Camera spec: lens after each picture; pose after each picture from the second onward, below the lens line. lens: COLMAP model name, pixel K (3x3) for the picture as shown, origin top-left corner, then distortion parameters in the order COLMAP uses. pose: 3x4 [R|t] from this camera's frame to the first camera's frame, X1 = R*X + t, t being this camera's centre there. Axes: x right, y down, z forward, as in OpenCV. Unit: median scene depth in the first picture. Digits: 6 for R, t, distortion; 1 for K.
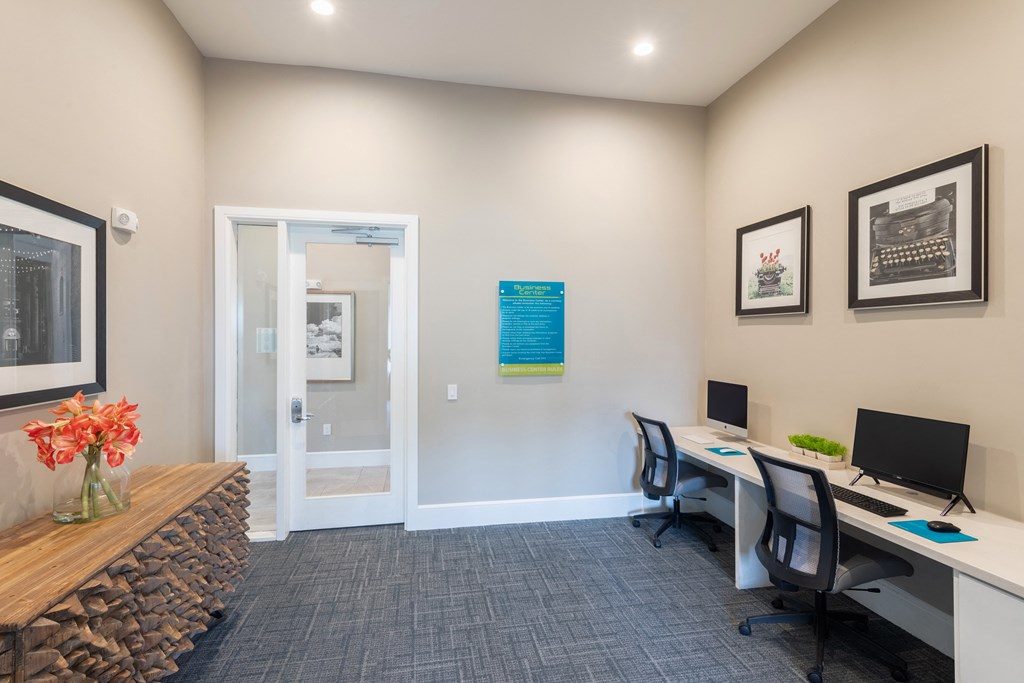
lens RADIAL K [[471.4, 0, 512.0], [0, 471.4, 341.5], [0, 0, 1]] dist [-0.000851, -0.000412]
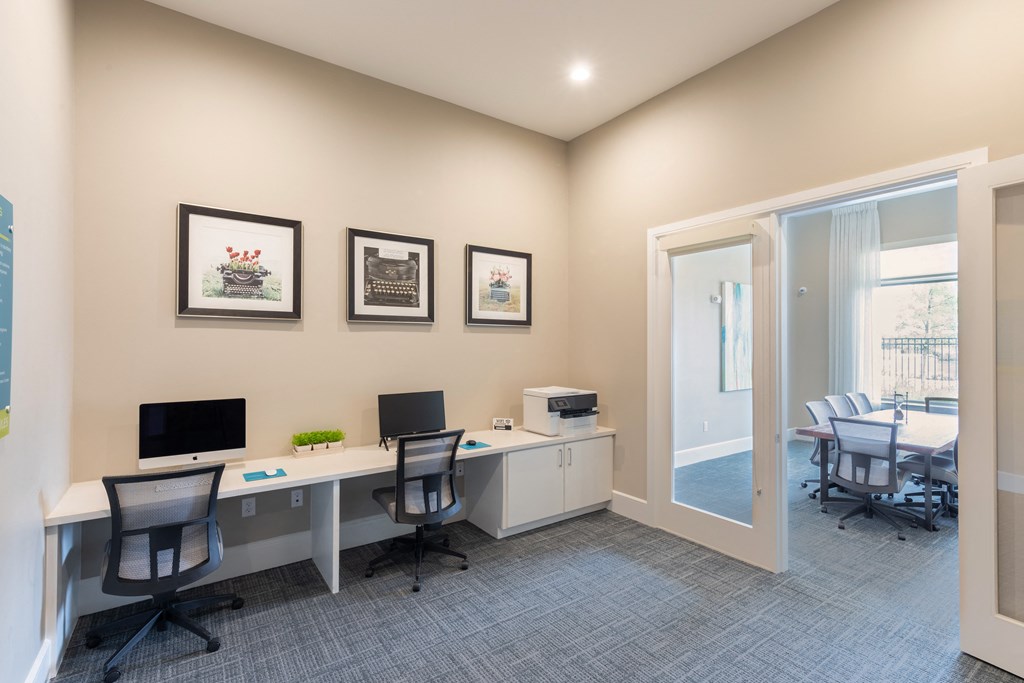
lens RADIAL K [[471.4, 0, 512.0], [0, 471.4, 341.5], [0, 0, 1]] dist [-0.000851, -0.000412]
pose [[-0.396348, 0.001410, 0.918099, -0.648033], [0.004084, 0.999992, 0.000228, -0.012160], [-0.918091, 0.003840, -0.396350, 1.152366]]
